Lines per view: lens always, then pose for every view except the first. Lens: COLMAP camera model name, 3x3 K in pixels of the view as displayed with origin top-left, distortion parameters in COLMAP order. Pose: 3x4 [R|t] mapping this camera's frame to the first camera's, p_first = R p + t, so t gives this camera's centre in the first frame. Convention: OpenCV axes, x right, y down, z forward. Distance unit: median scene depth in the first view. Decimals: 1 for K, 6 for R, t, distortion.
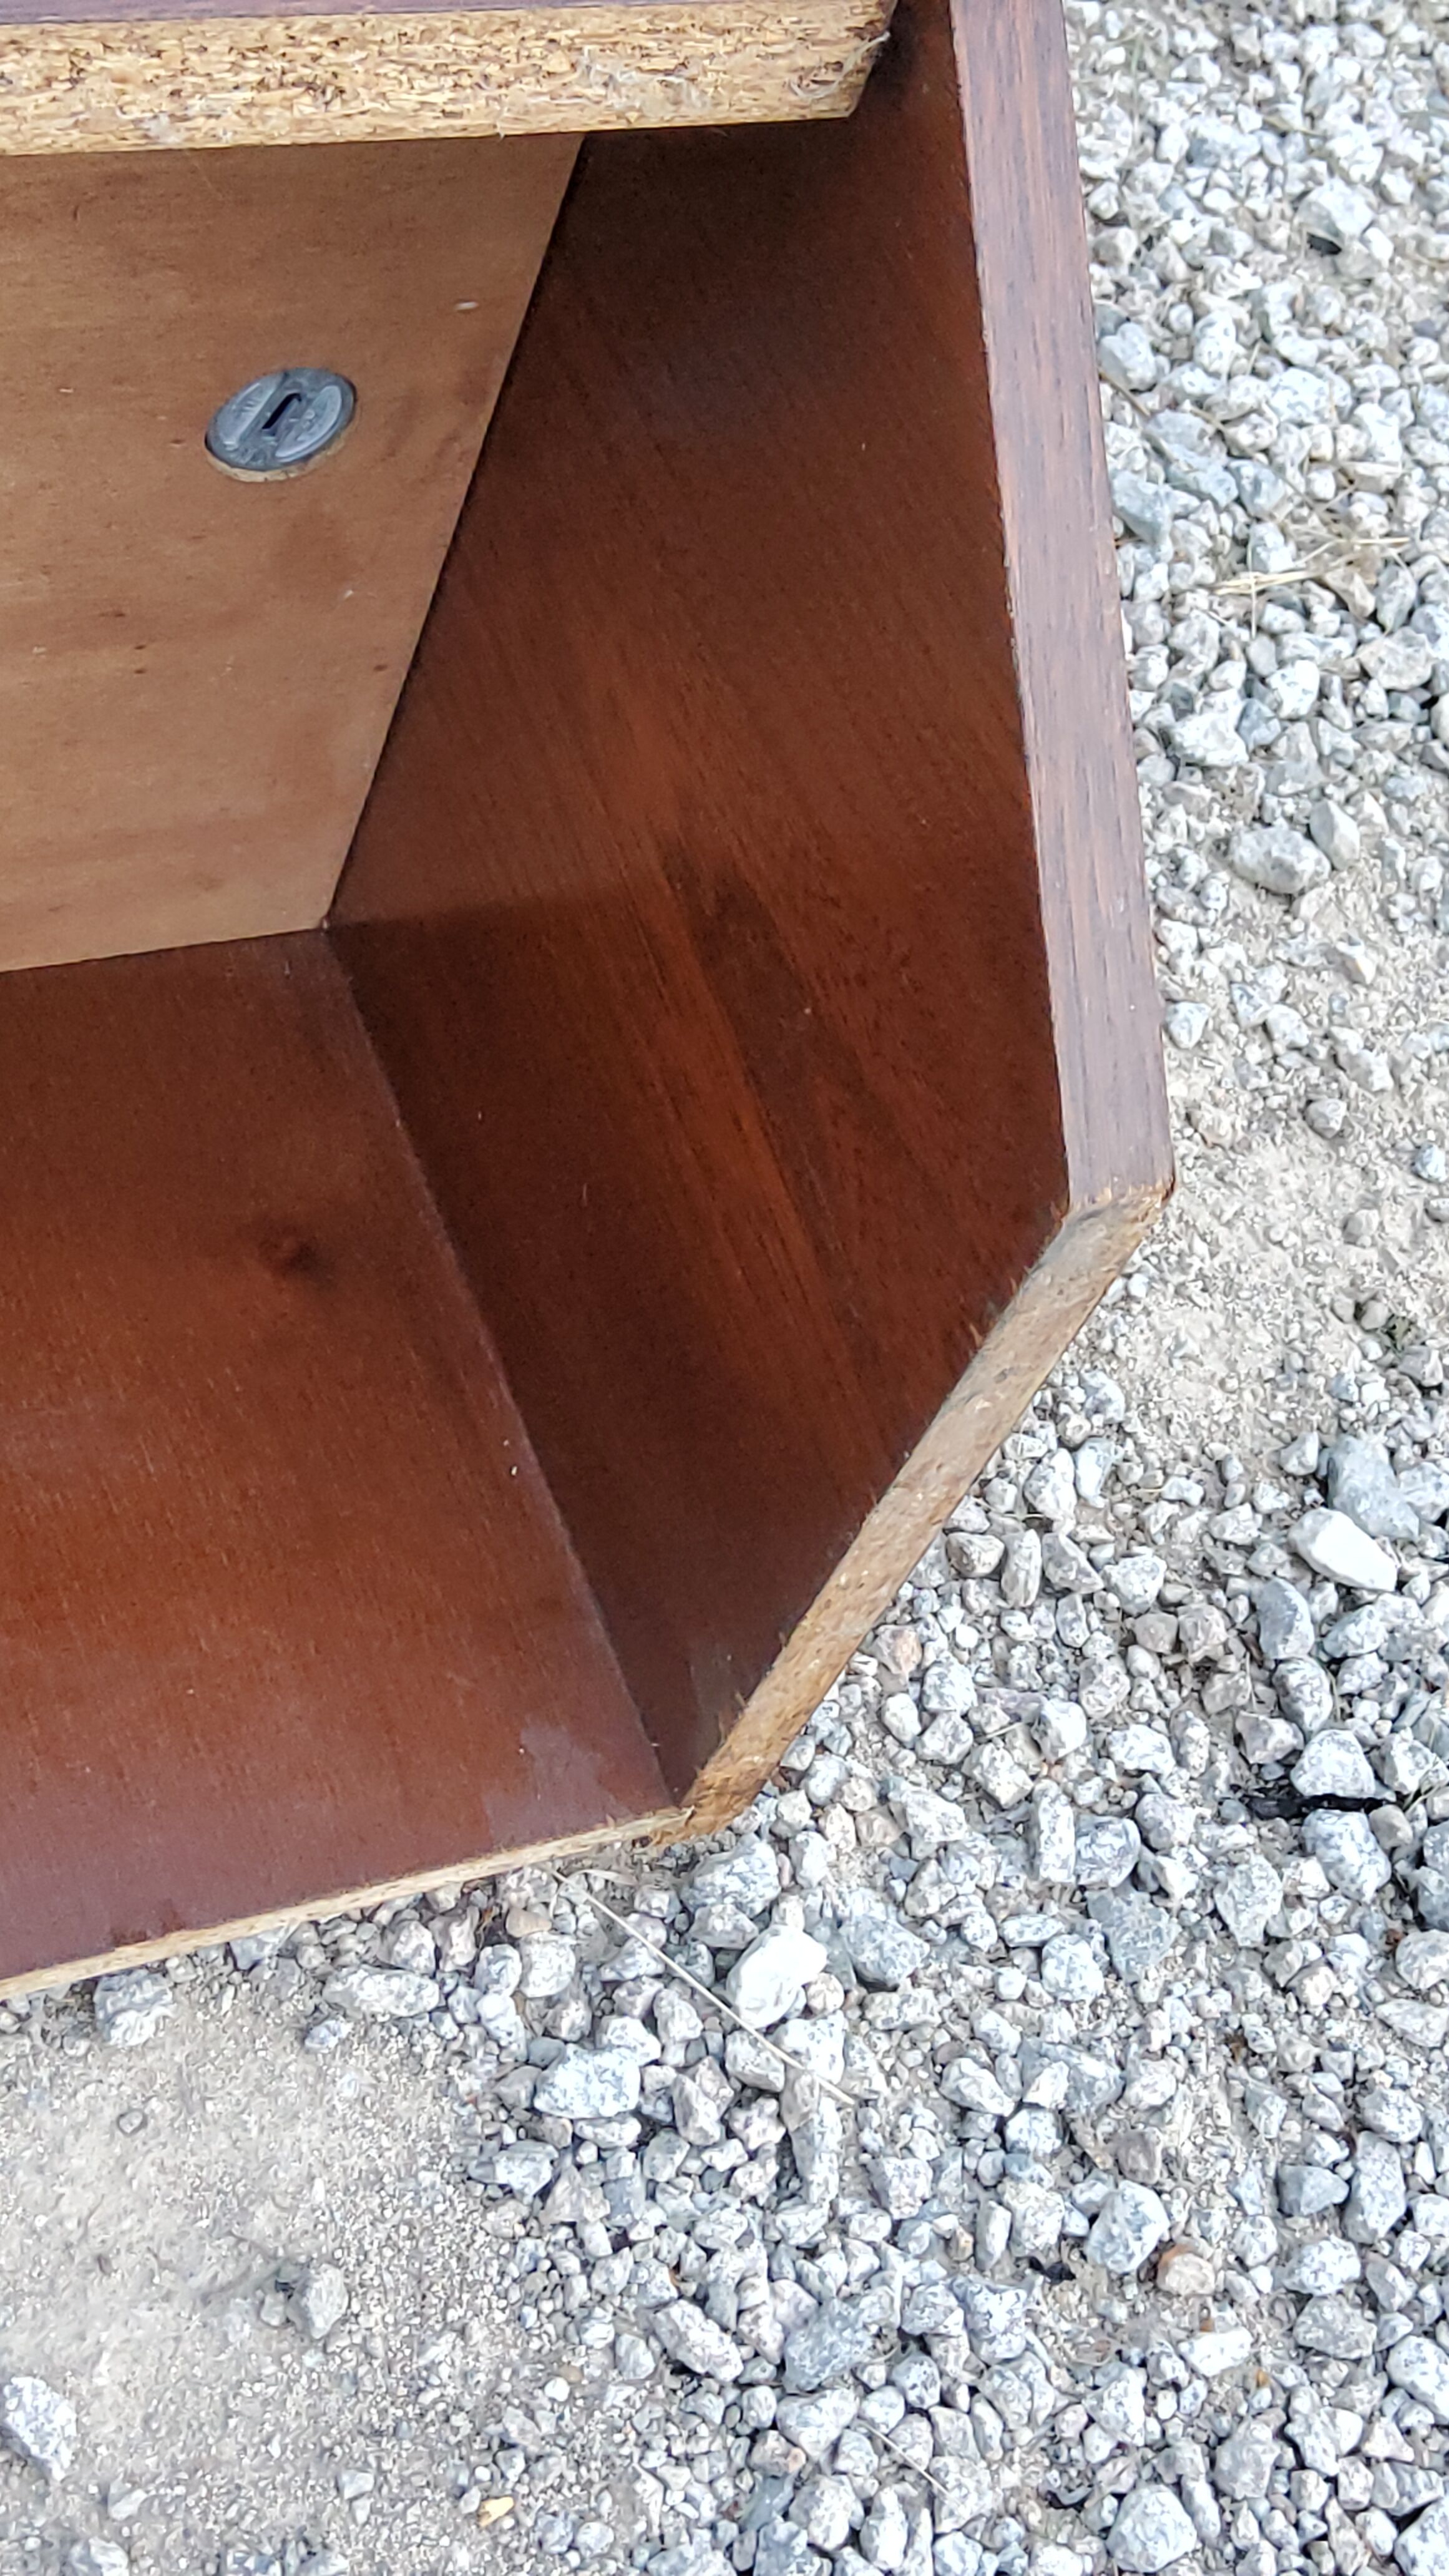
lens RADIAL K [[3824.6, 0, 693.0], [0, 3824.6, 1249.8], [0, 0, 1]] dist [0.110333, 0.000000]
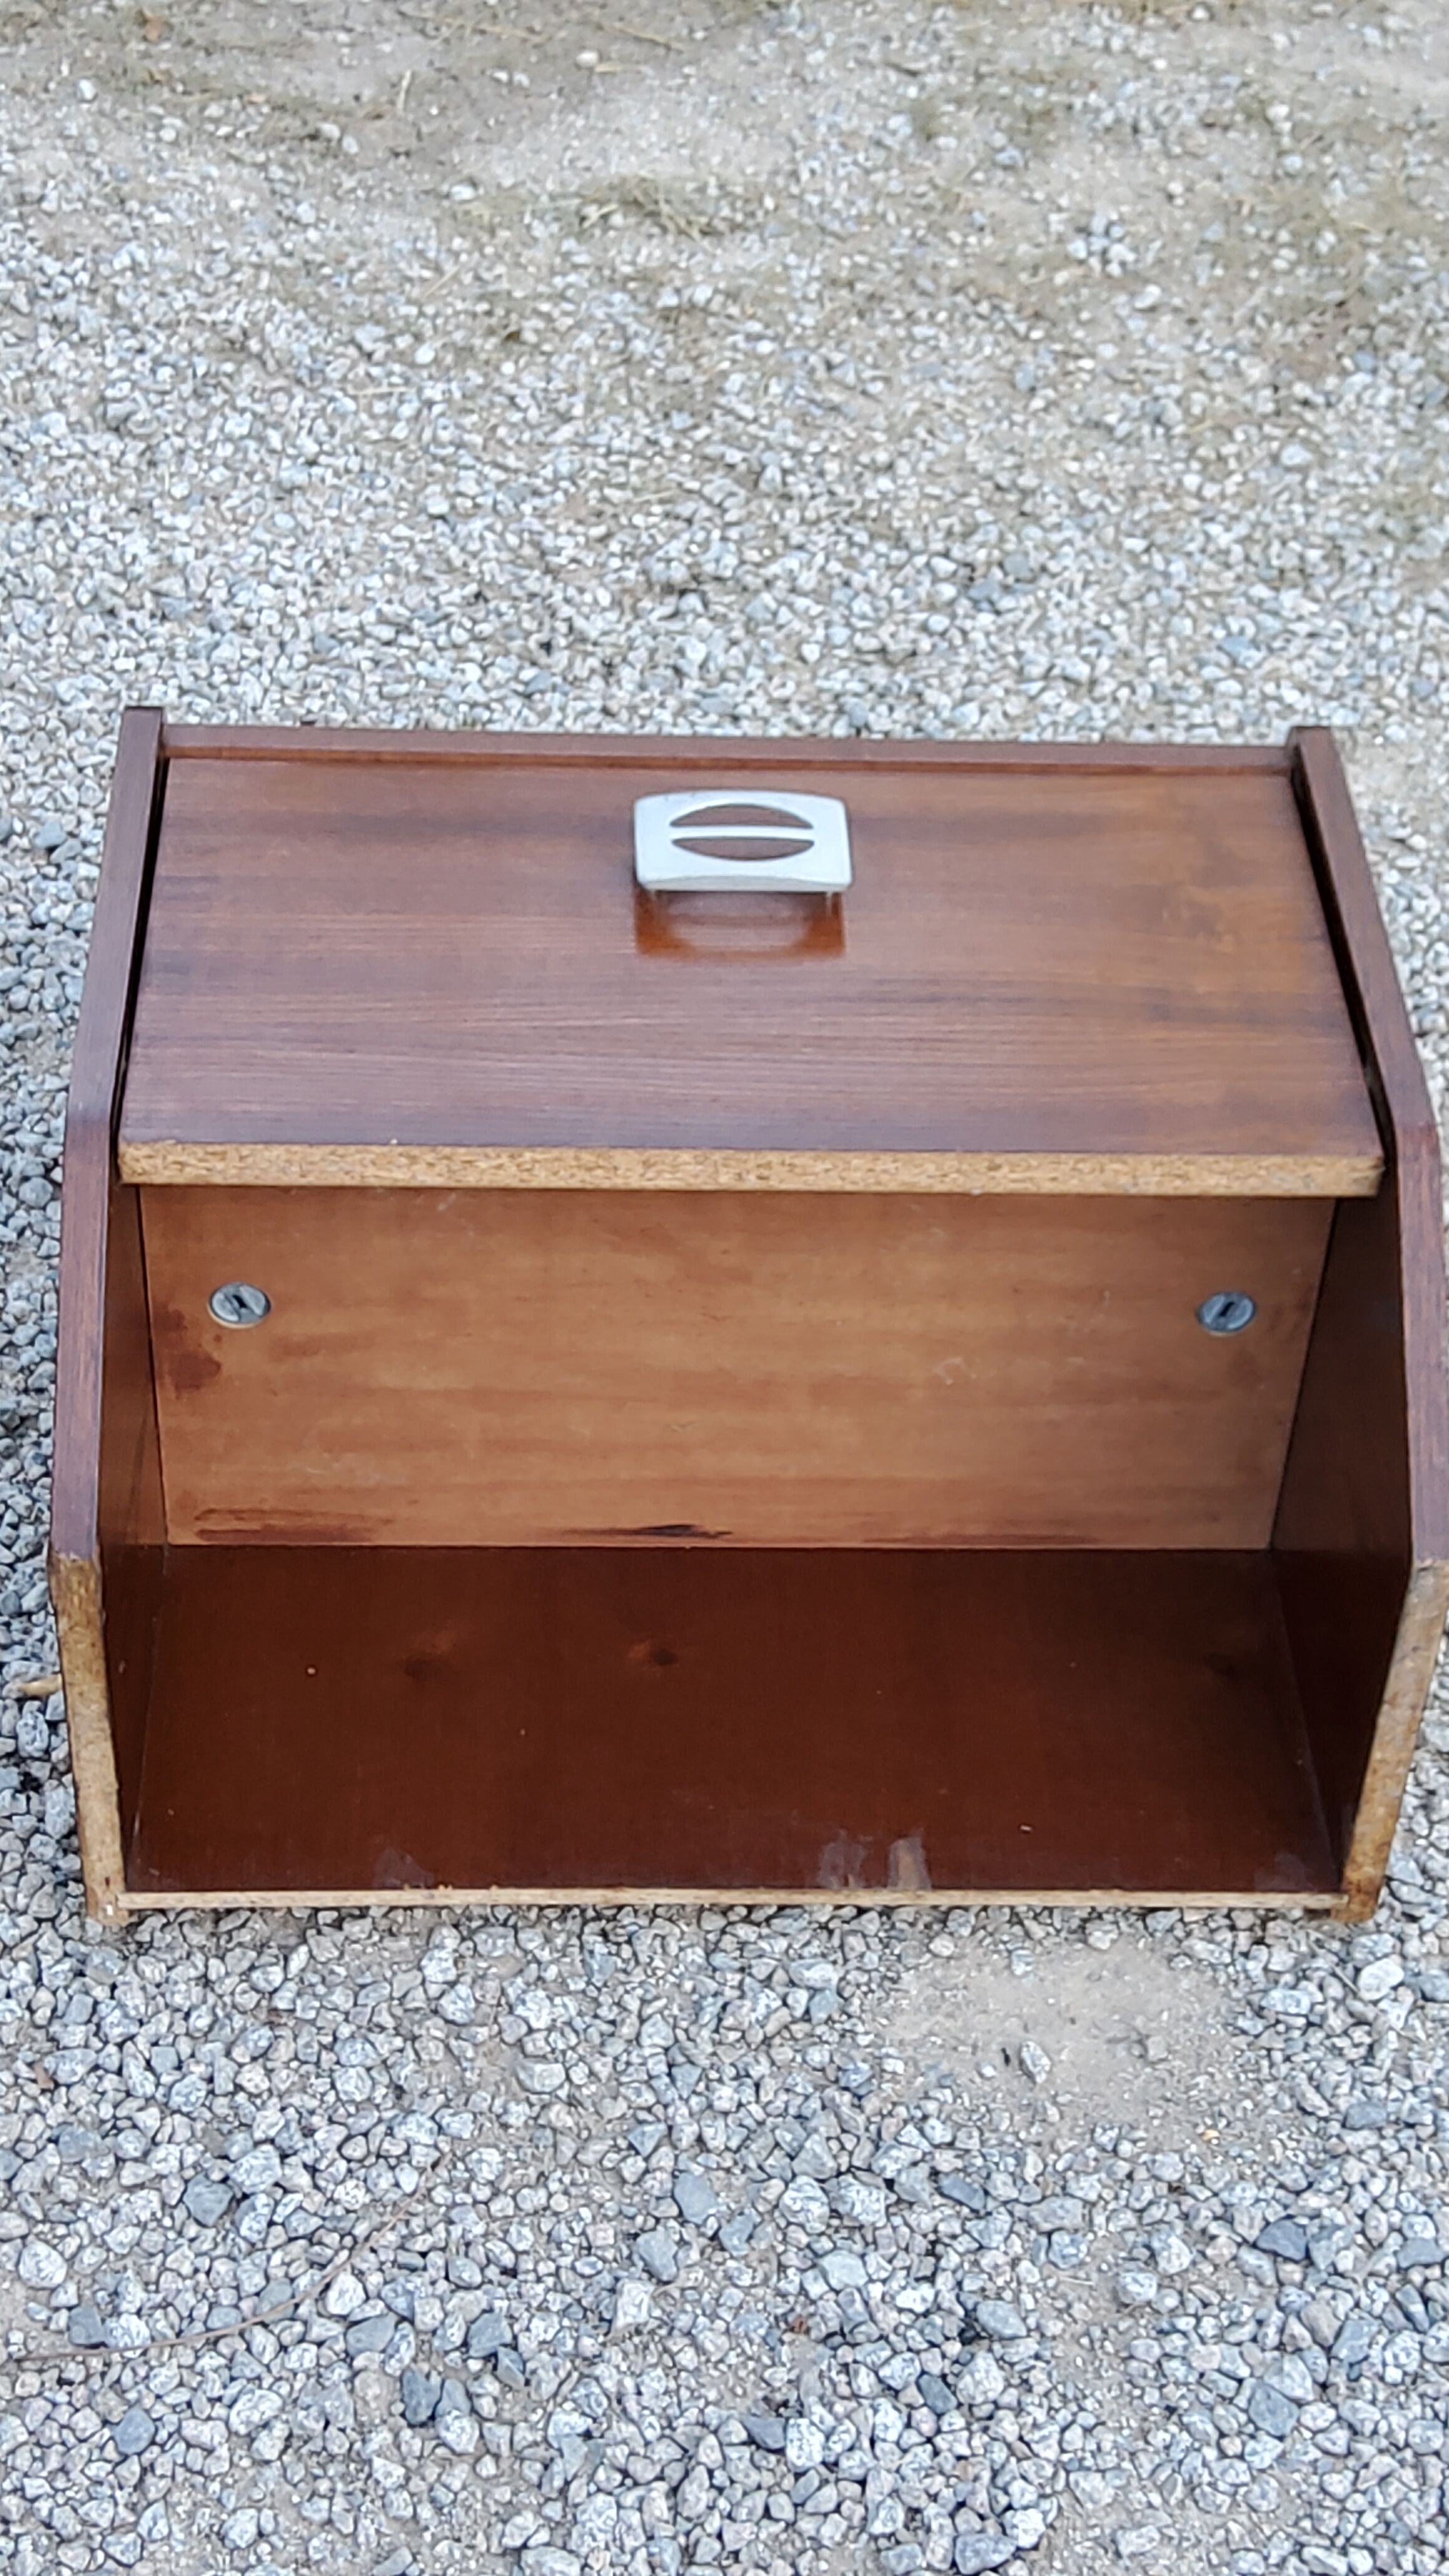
lens RADIAL K [[3824.6, 0, 735.3], [0, 3824.6, 1272.5], [0, 0, 1]] dist [0.110333, 0.000000]
pose [[0.916108, 0.040942, -0.398836, 0.579109], [-0.160138, 0.949343, -0.270376, 0.479516], [0.367562, 0.311562, 0.876257, -1.313125]]
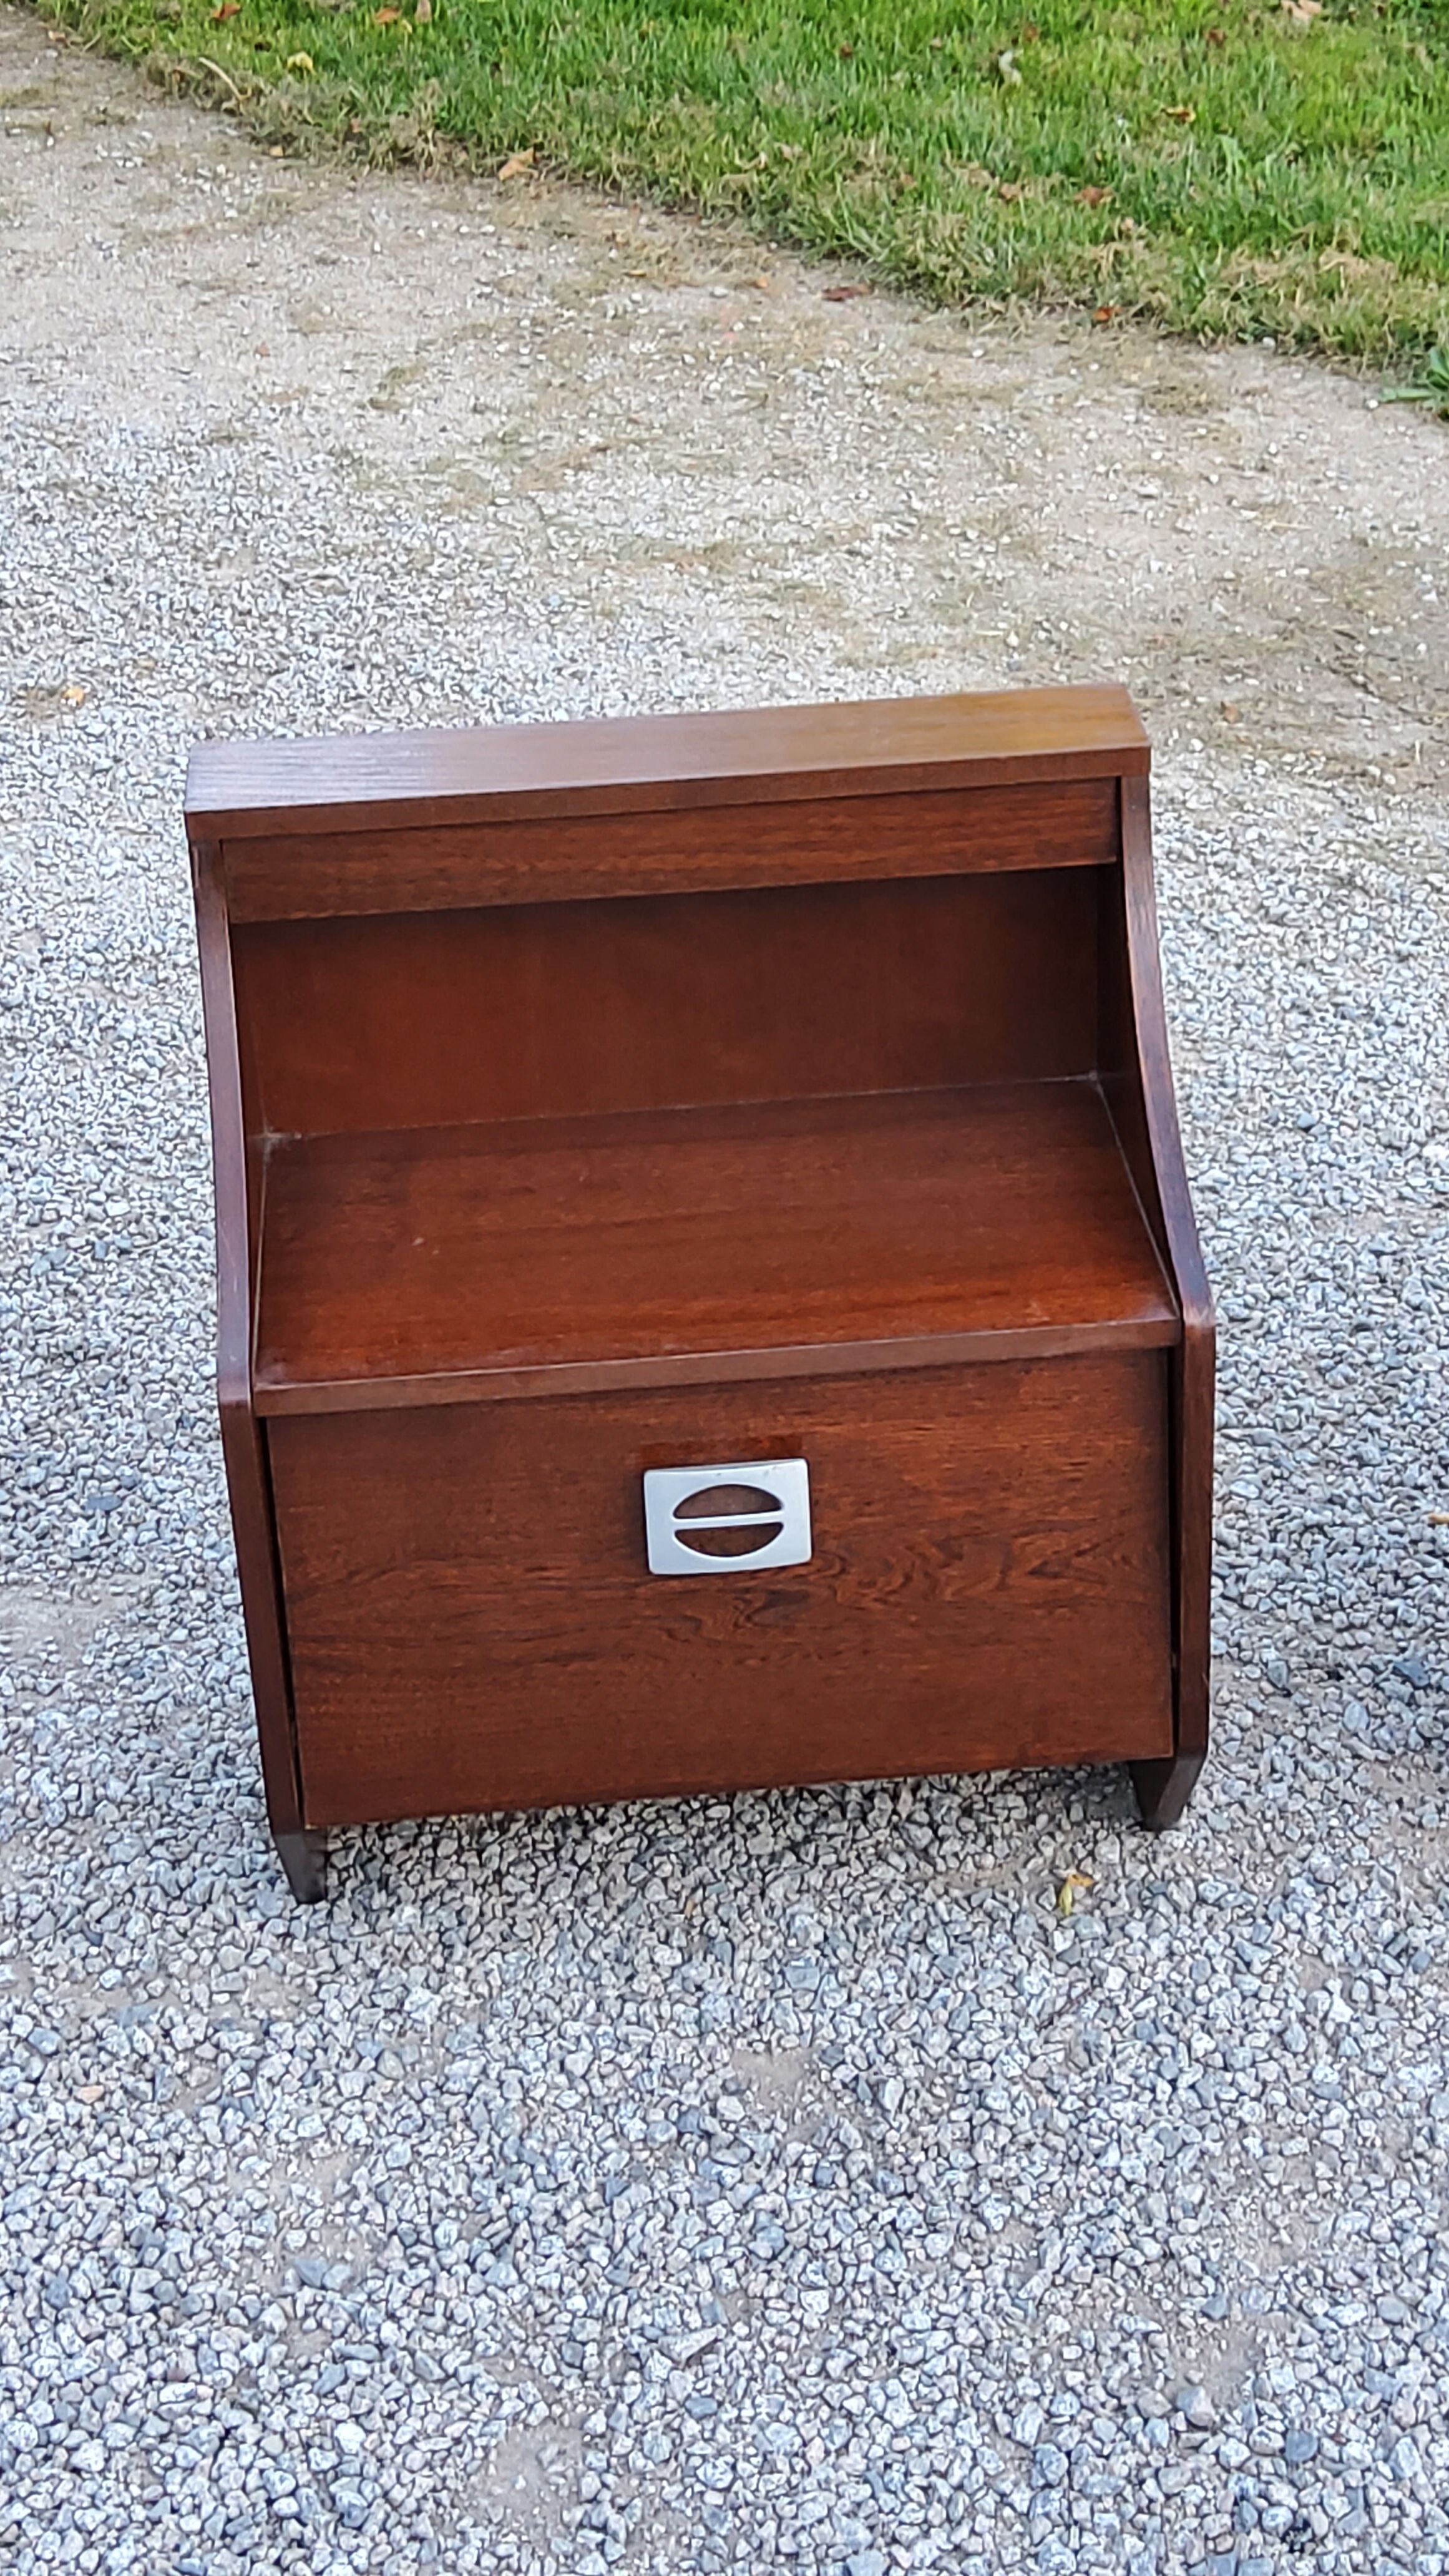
lens RADIAL K [[3824.6, 0, 737.2], [0, 3824.6, 1283.6], [0, 0, 1]] dist [0.110333, 0.000000]
pose [[0.873069, -0.028696, -0.486751, 0.456775], [-0.241712, 0.841504, -0.483162, 1.967228], [0.423468, 0.539488, 0.727755, -2.455292]]
